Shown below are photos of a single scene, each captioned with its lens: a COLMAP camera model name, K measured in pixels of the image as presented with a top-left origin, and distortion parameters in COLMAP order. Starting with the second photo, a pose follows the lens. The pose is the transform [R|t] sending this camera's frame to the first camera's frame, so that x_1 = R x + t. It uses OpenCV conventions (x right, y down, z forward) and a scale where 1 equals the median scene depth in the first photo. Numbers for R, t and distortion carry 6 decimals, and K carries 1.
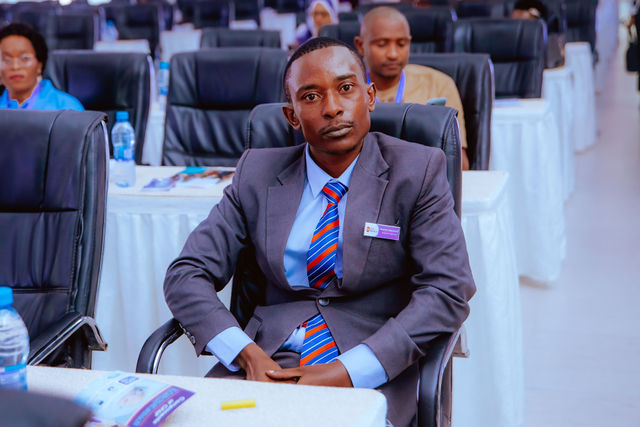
lens RADIAL K [[992.5, 0, 320.0], [0, 992.5, 213.5], [0, 0, 1]] dist [0.147139, -1.821079]
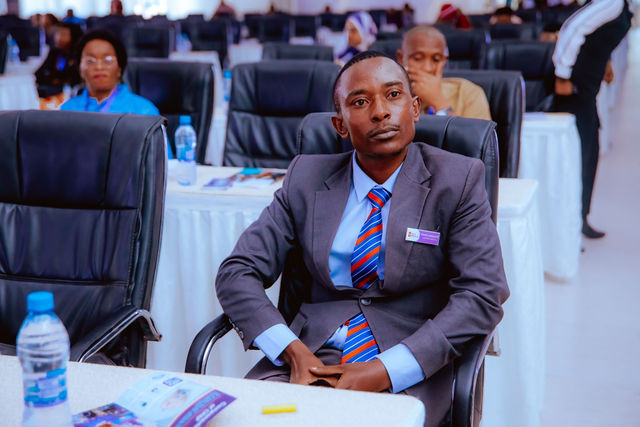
lens RADIAL K [[1057.0, 0, 356.9], [0, 1057.0, 273.3], [0, 0, 1]] dist [-0.007282, 0.053621]
pose [[0.999610, 0.027261, -0.006124, 0.000286], [-0.027013, 0.998931, 0.037522, 0.017139], [0.007141, -0.037342, 0.999277, -0.128845]]
